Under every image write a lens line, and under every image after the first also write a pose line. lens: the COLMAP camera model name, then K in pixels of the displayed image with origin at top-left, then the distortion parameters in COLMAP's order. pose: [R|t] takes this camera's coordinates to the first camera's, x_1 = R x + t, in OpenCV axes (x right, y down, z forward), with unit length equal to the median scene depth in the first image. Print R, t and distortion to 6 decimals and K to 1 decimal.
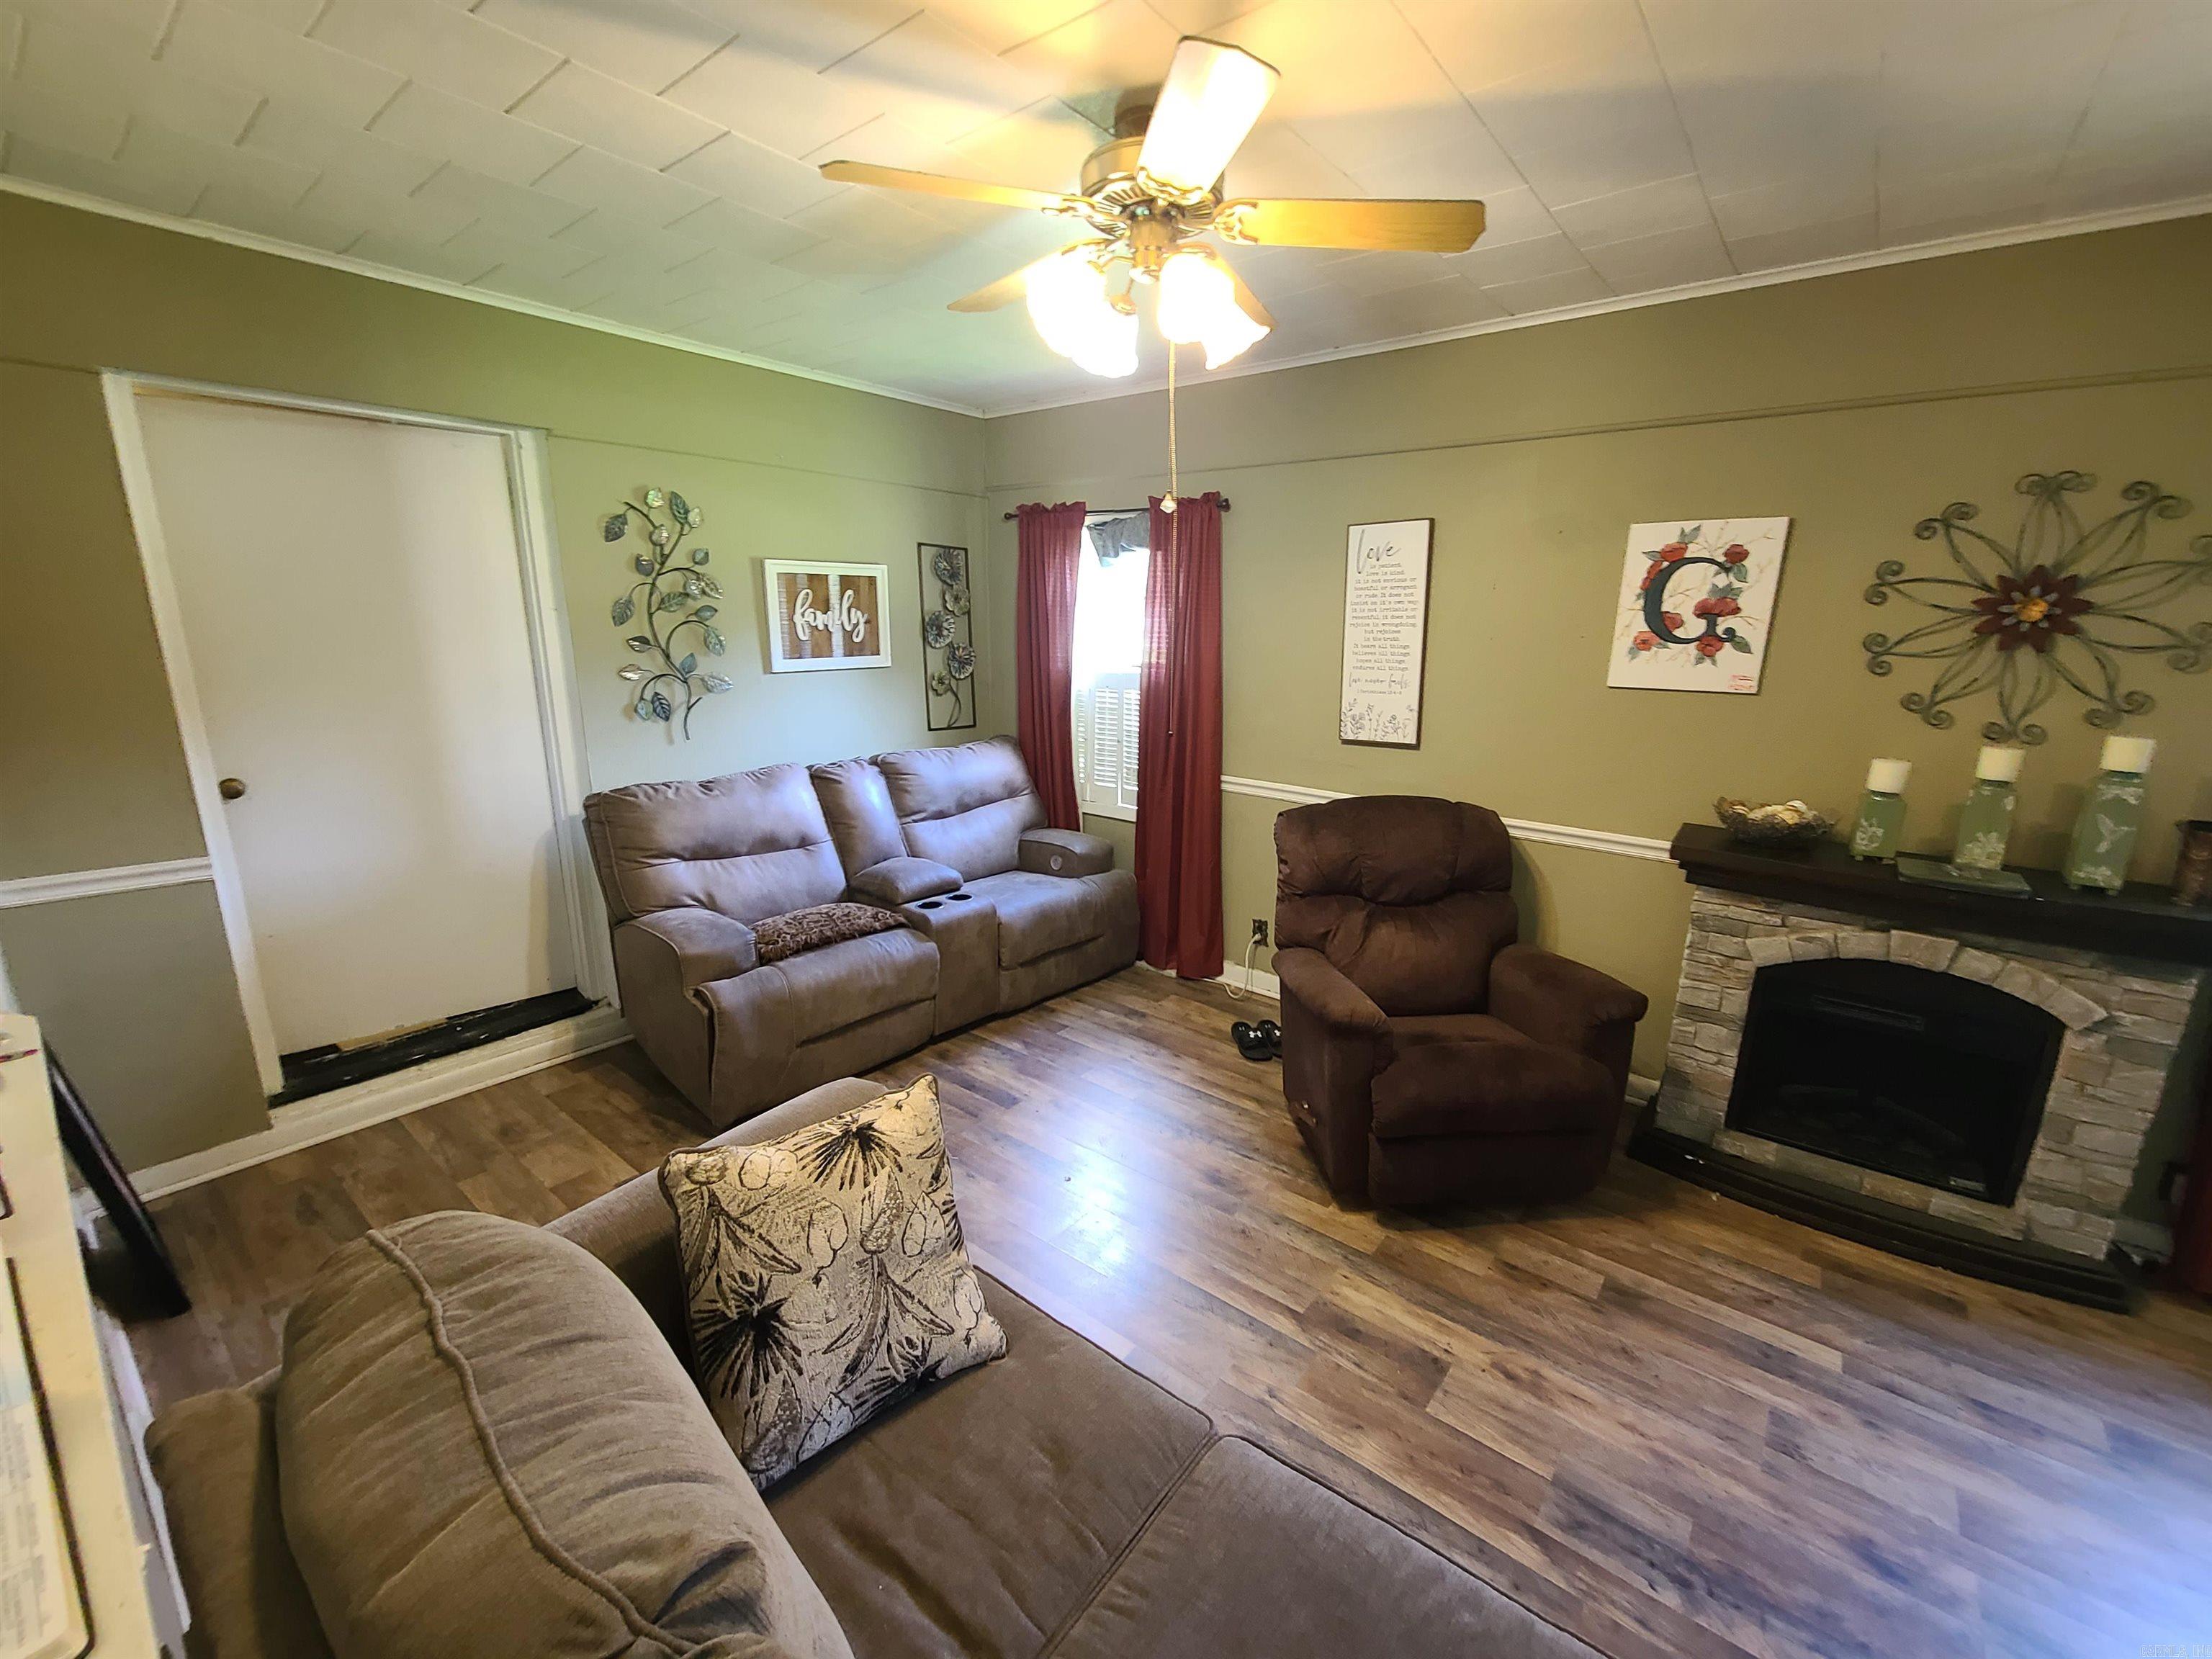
lens RADIAL K [[906.2, 0, 1112.3], [0, 906.2, 830.2], [0, 0, 1]] dist [0.000807, -0.001623]
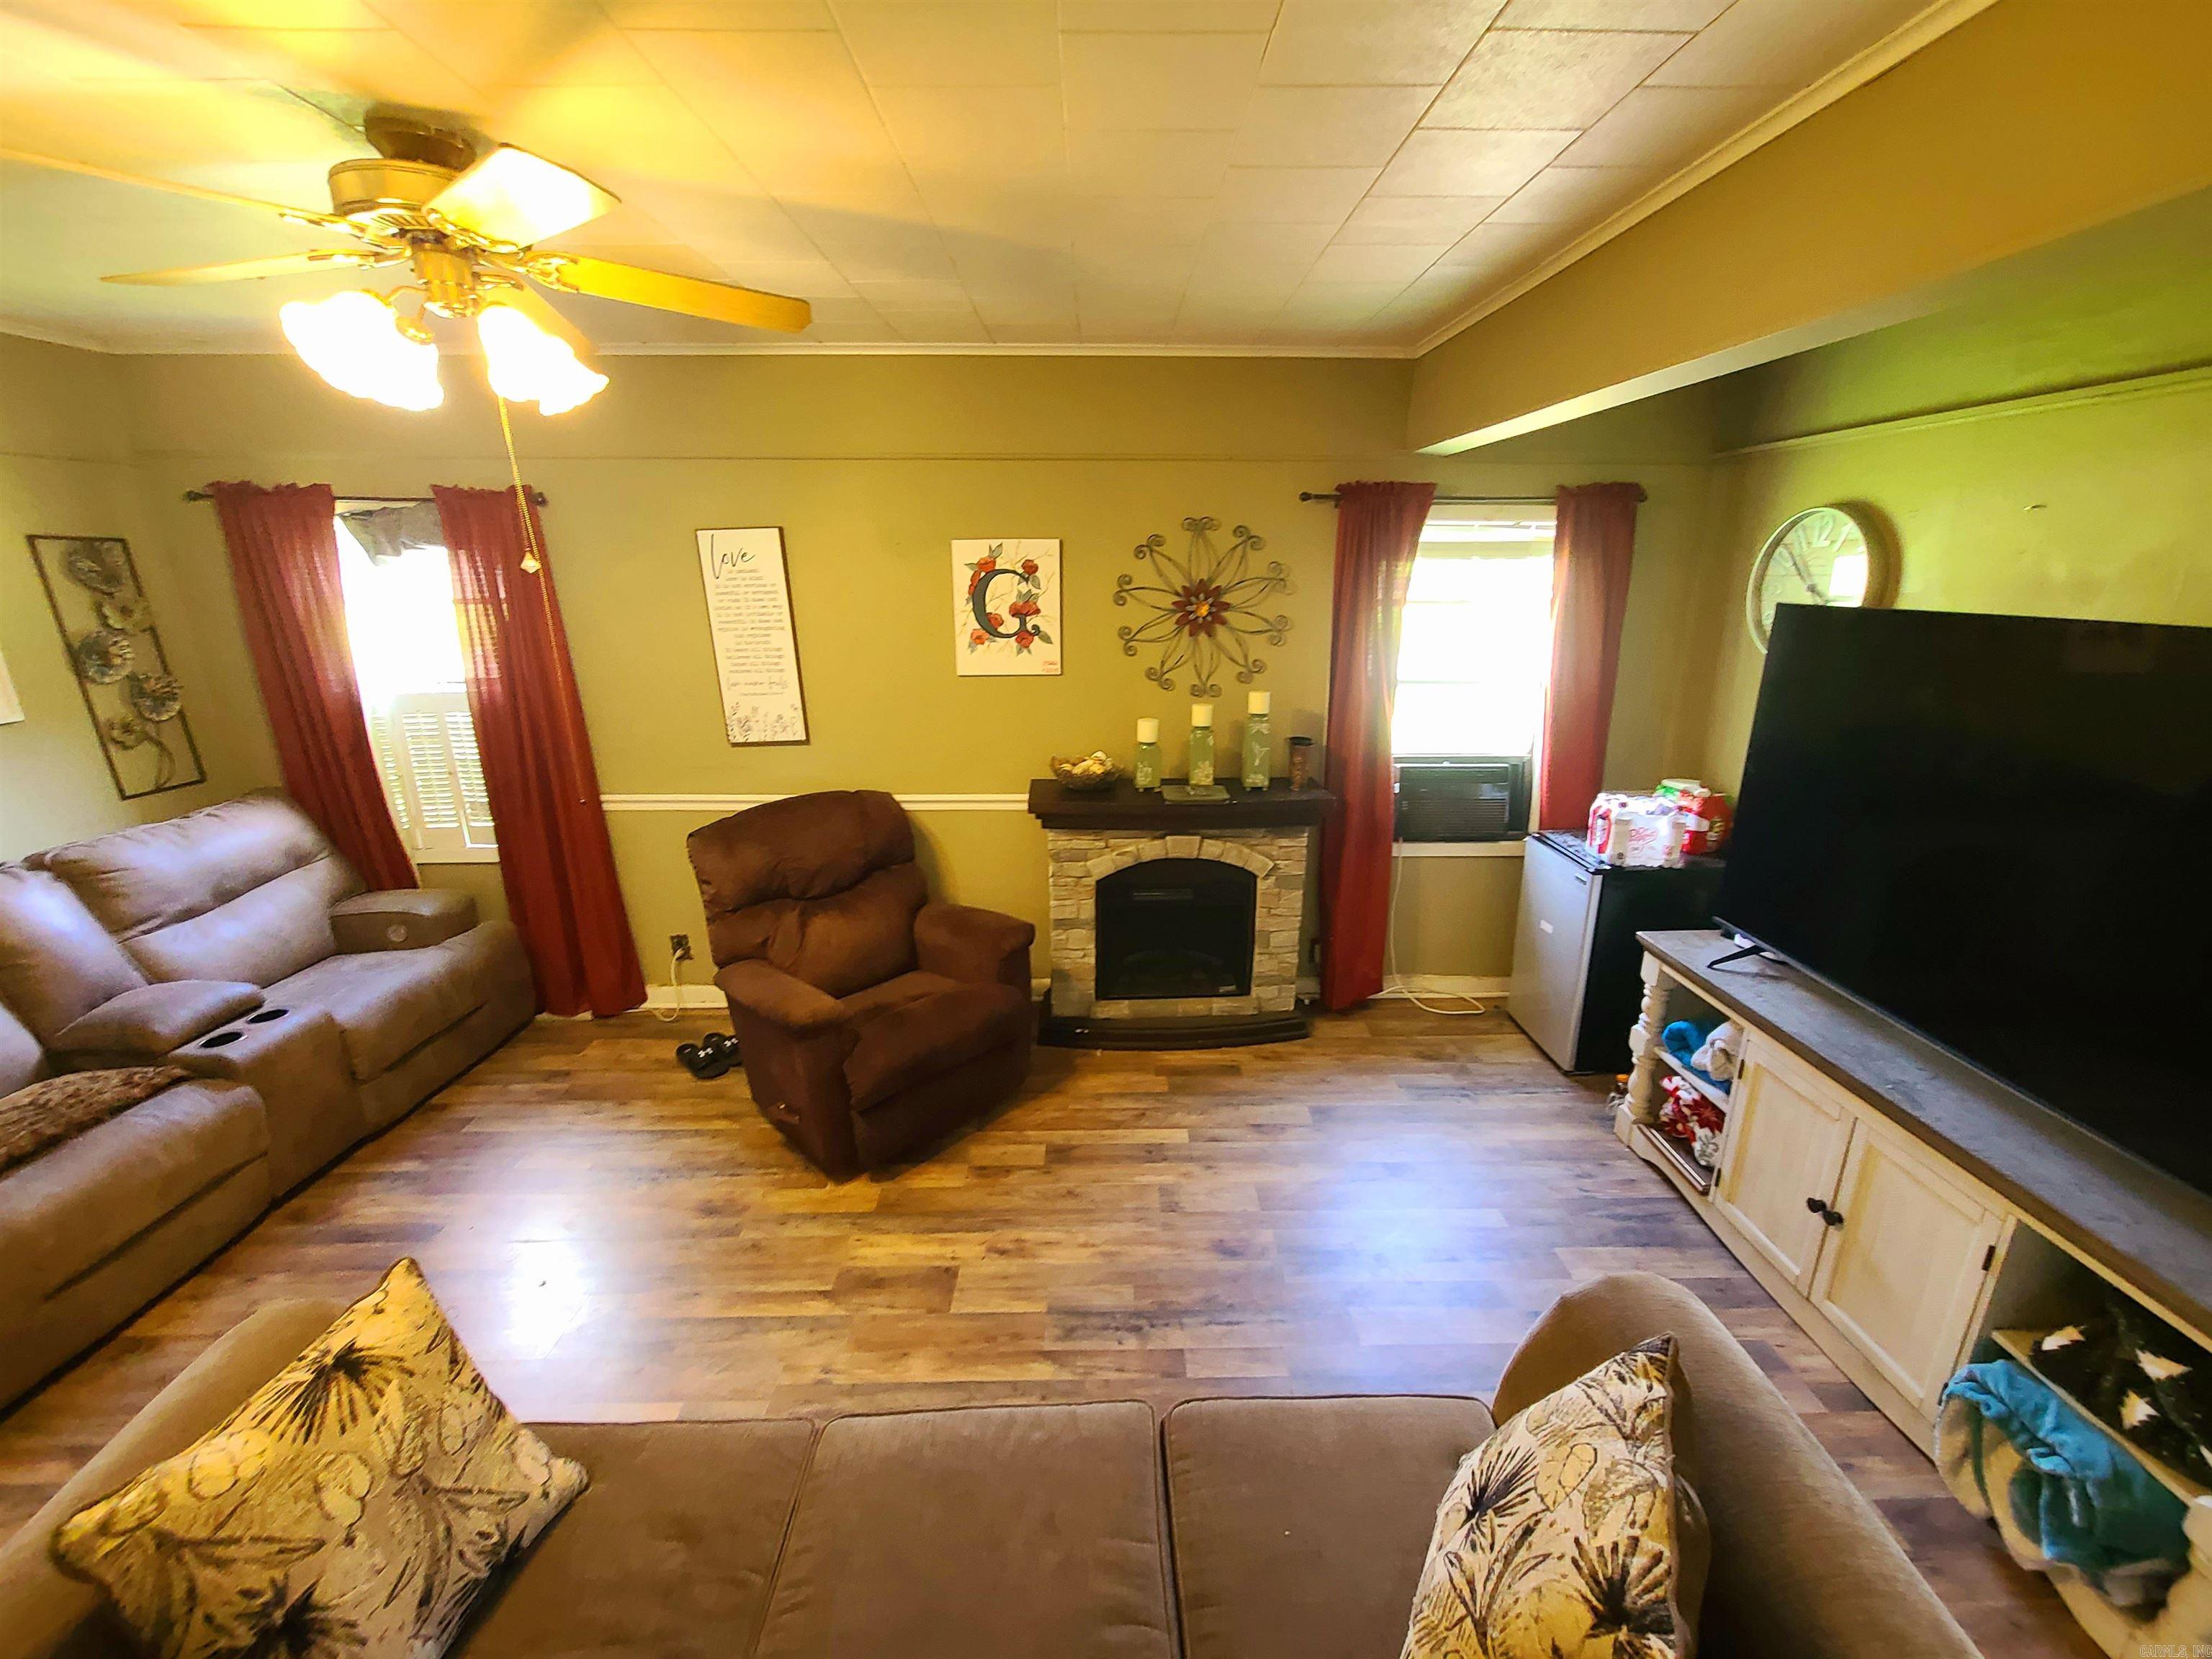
lens RADIAL K [[906.2, 0, 1115.0], [0, 906.2, 829.1], [0, 0, 1]] dist [0.000807, -0.001623]
pose [[0.766630, -0.199039, 0.610460, -0.077873], [0.160632, 0.979961, 0.117790, -0.082224], [-0.621671, 0.007758, 0.783240, -0.076950]]
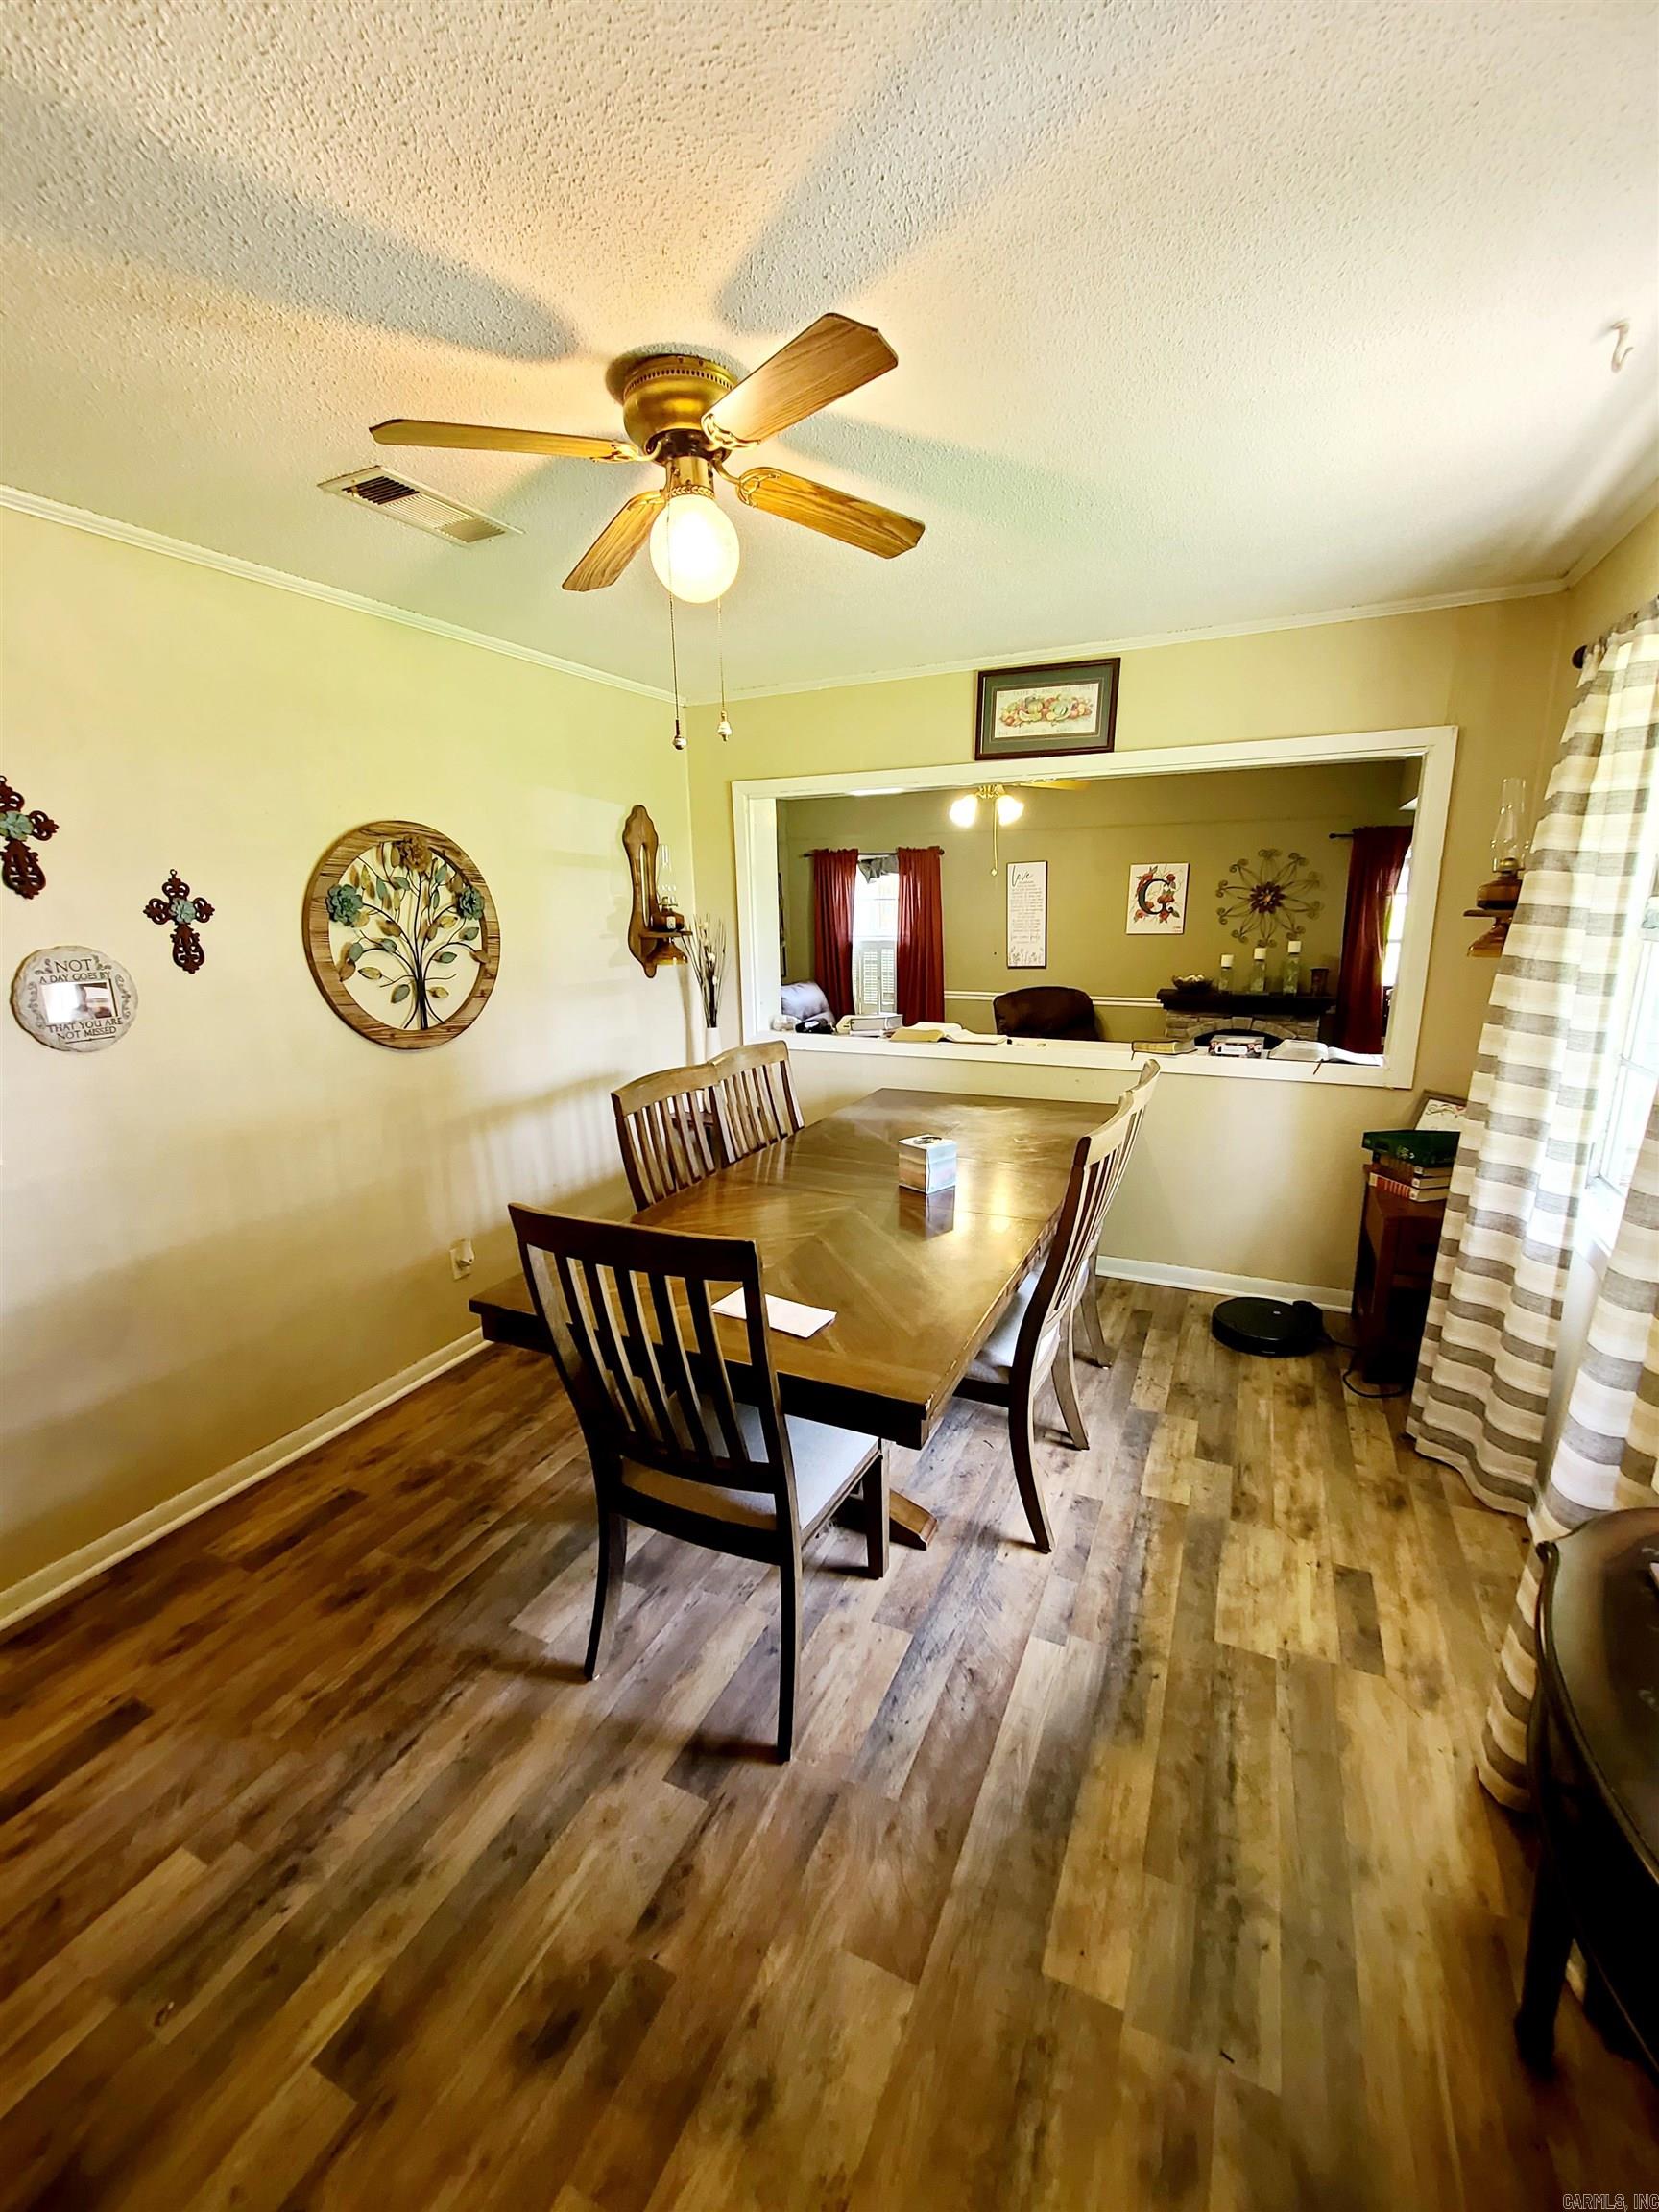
lens RADIAL K [[906.2, 0, 841.6], [0, 906.2, 1122.3], [0, 0, 1]] dist [0.000807, -0.001623]
pose [[0.968998, -0.085816, 0.231686, -0.902485], [0.084387, 0.996303, 0.016092, 0.272221], [-0.232210, 0.003959, 0.972658, -1.326471]]
